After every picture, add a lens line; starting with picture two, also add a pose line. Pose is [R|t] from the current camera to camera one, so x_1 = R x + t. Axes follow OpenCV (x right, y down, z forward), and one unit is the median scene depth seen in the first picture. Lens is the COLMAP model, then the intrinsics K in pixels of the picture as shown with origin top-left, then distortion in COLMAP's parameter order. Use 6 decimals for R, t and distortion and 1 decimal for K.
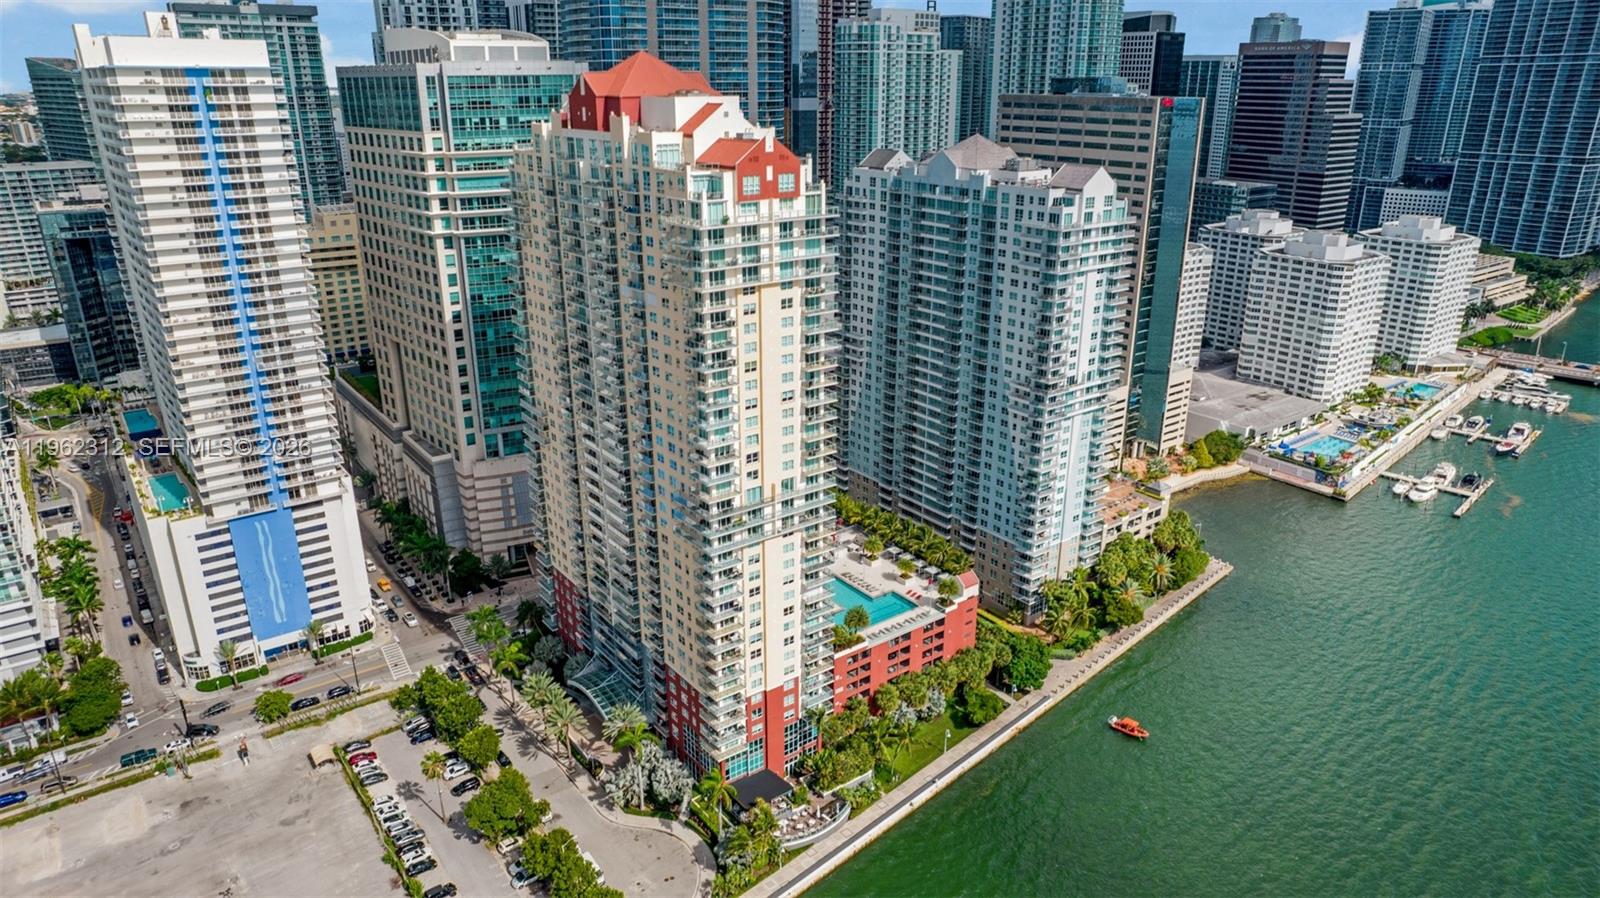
lens RADIAL K [[1022.4, 0, 805.4], [0, 1022.4, 452.3], [0, 0, 1]] dist [-0.077176, 0.071045]
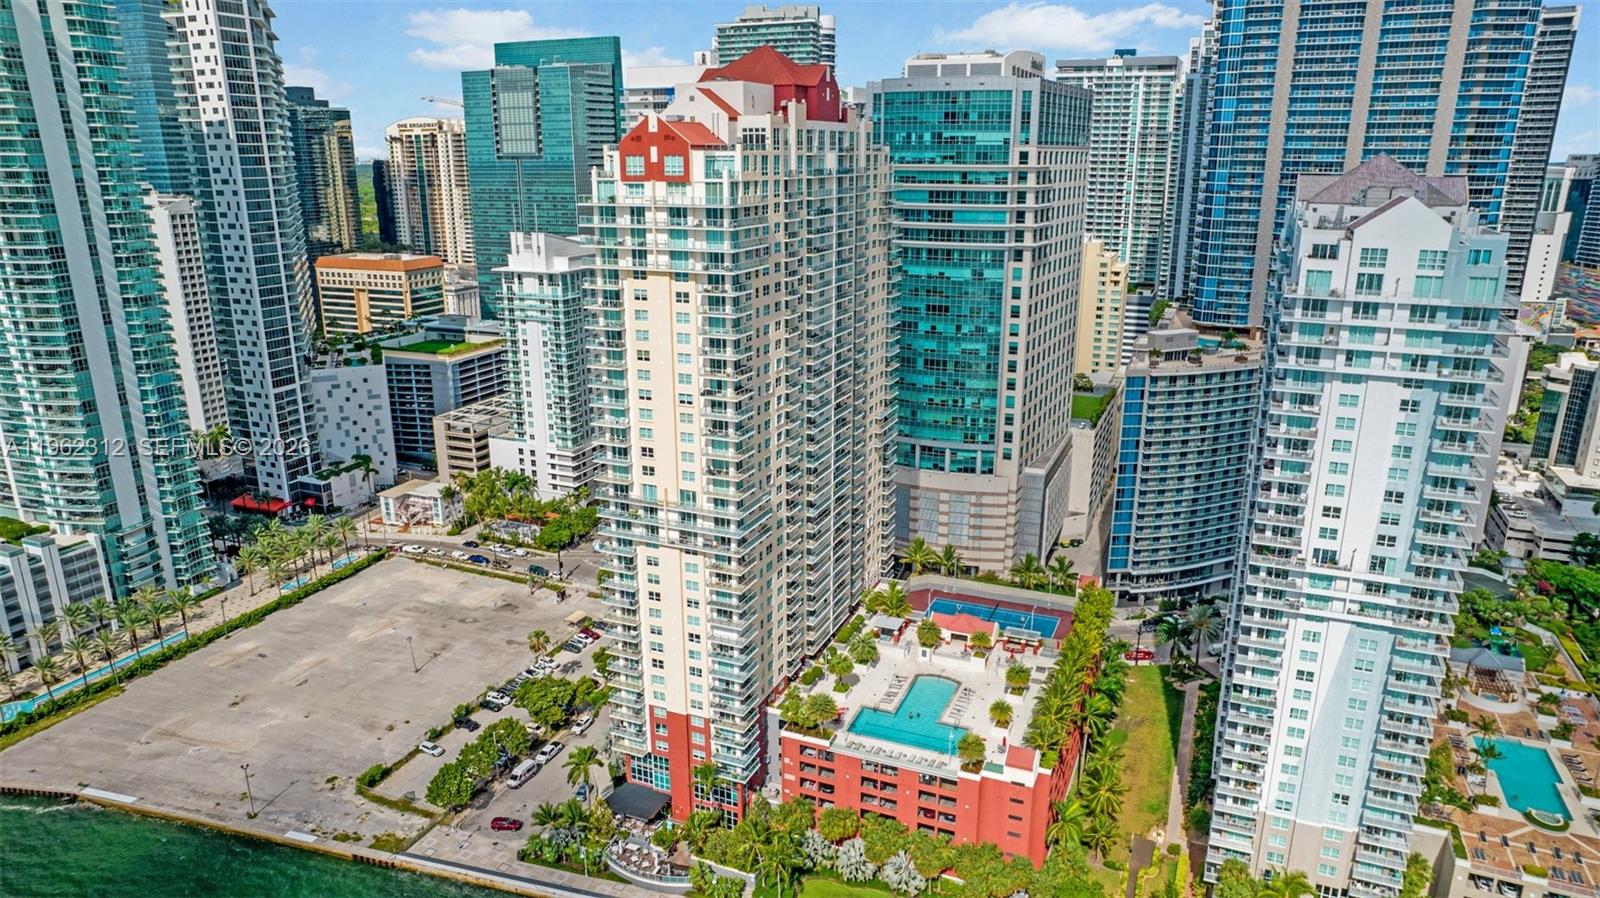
lens RADIAL K [[1022.4, 0, 805.4], [0, 1022.4, 452.3], [0, 0, 1]] dist [-0.077176, 0.071045]
pose [[0.500645, 0.245242, -0.830188, 0.585988], [-0.300631, 0.948596, 0.098925, -0.095811], [0.811773, 0.200054, 0.548637, 0.426153]]
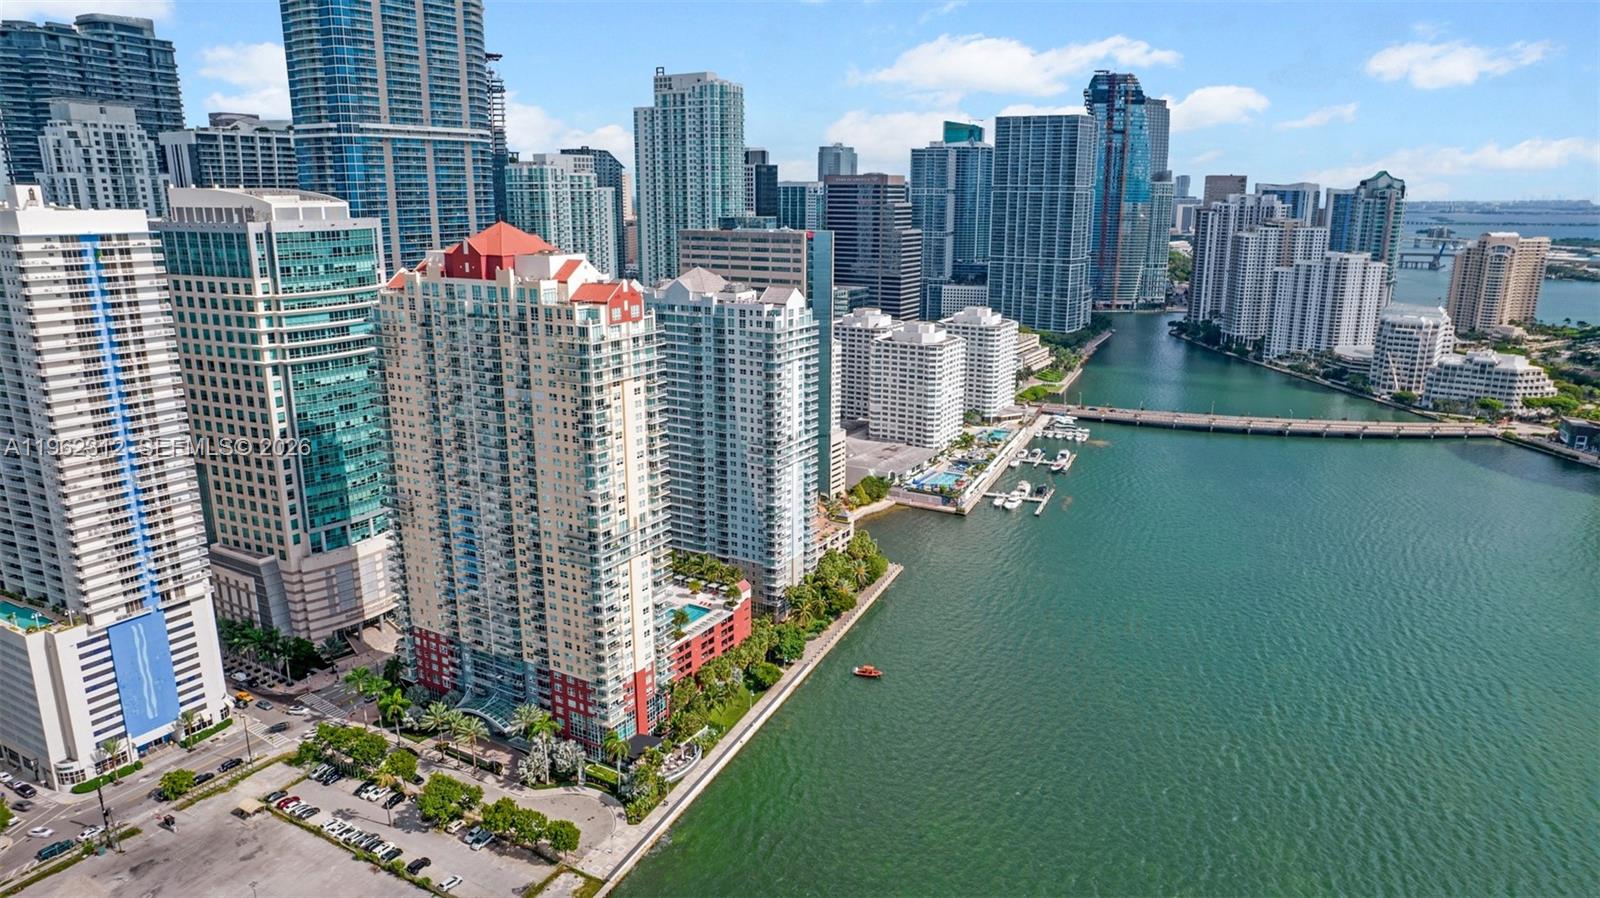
lens RADIAL K [[1022.4, 0, 805.4], [0, 1022.4, 452.3], [0, 0, 1]] dist [-0.077176, 0.071045]
pose [[0.923610, -0.093532, 0.371749, -0.243871], [0.131023, 0.988397, -0.076844, 0.060179], [-0.360248, 0.119682, 0.925147, -0.306766]]
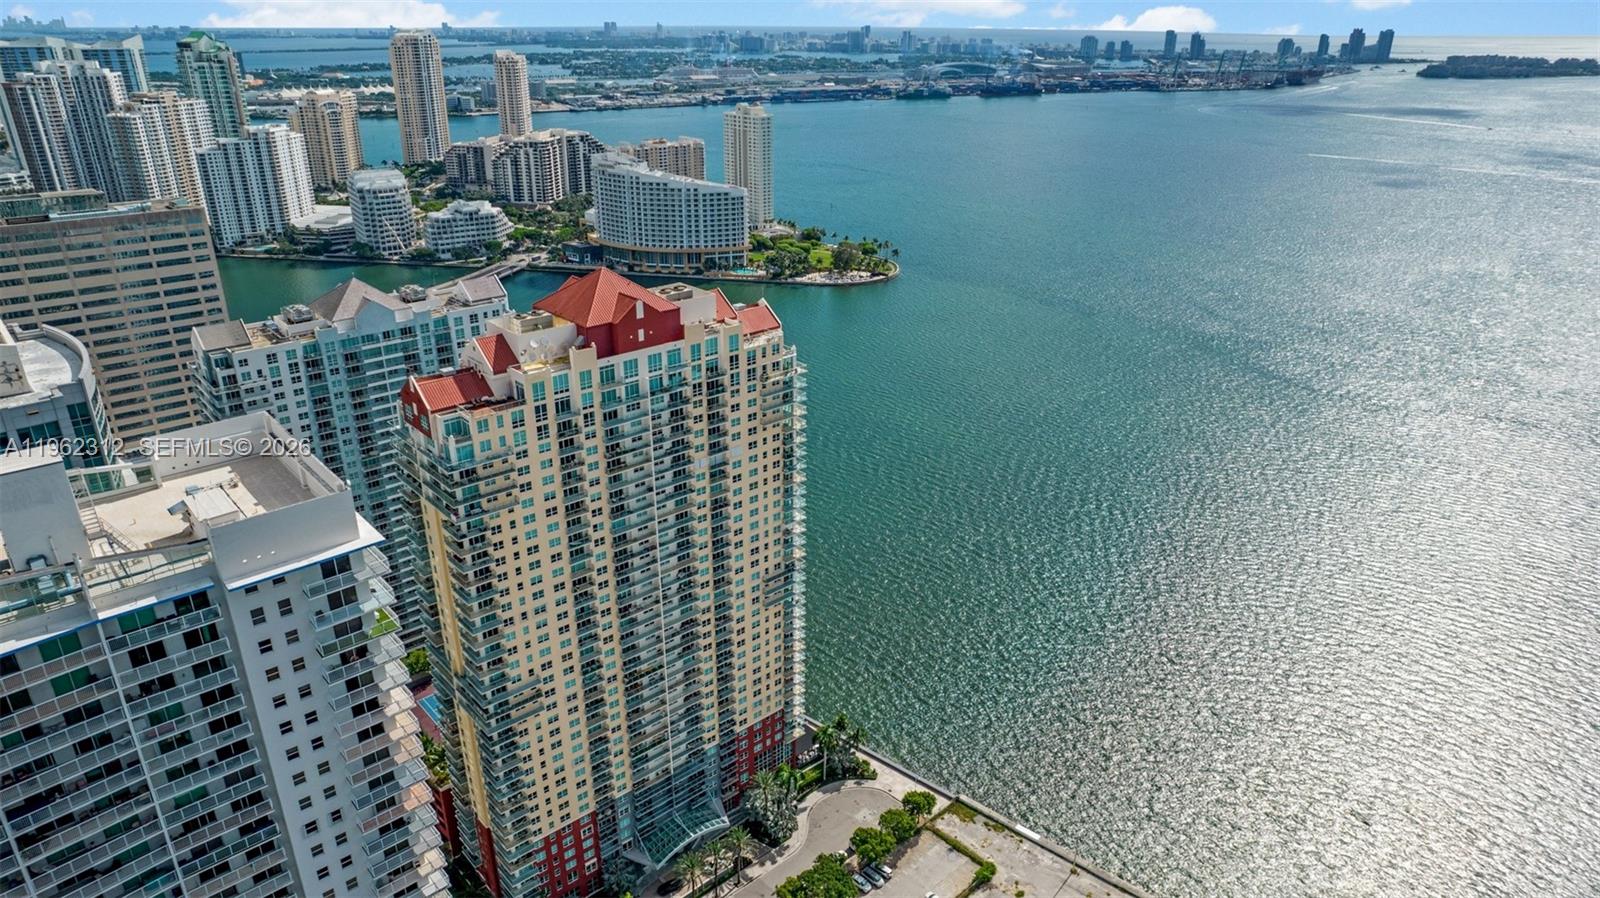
lens RADIAL K [[1022.4, 0, 805.4], [0, 1022.4, 452.3], [0, 0, 1]] dist [-0.077176, 0.071045]
pose [[-0.092317, -0.394306, 0.914330, -0.924913], [0.340172, 0.850515, 0.401132, -0.442602], [-0.935821, 0.348061, 0.055615, 0.610682]]
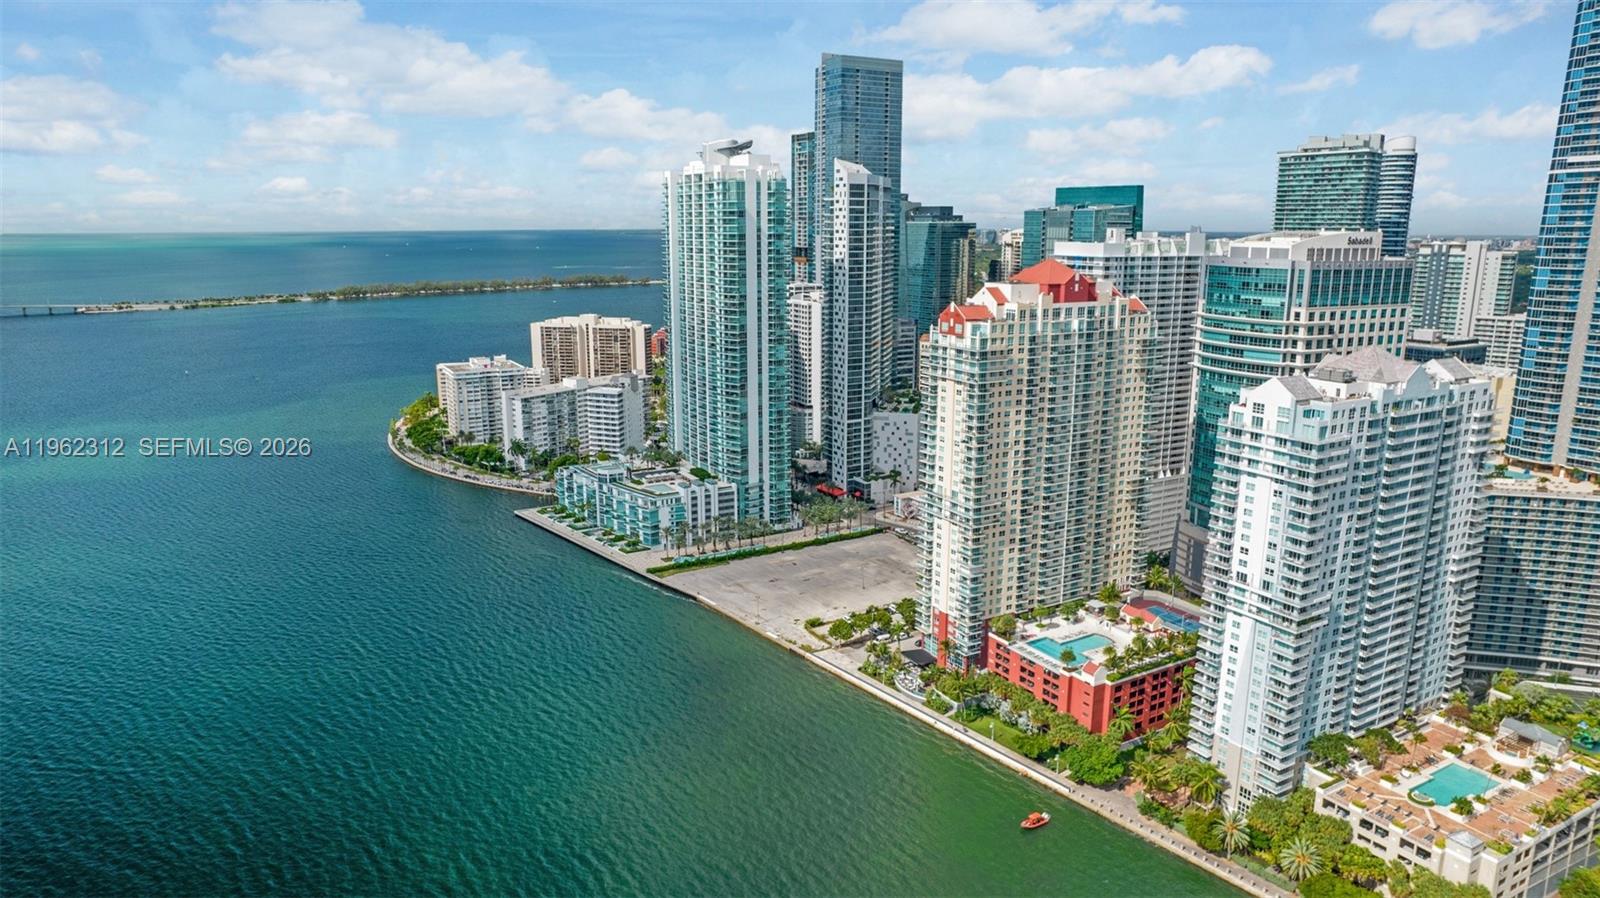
lens RADIAL K [[1022.4, 0, 805.4], [0, 1022.4, 452.3], [0, 0, 1]] dist [-0.077176, 0.071045]
pose [[-0.118247, 0.217531, -0.968864, 1.278345], [-0.346590, 0.905304, 0.245561, -0.283063], [0.930534, 0.364835, -0.031656, 0.584991]]
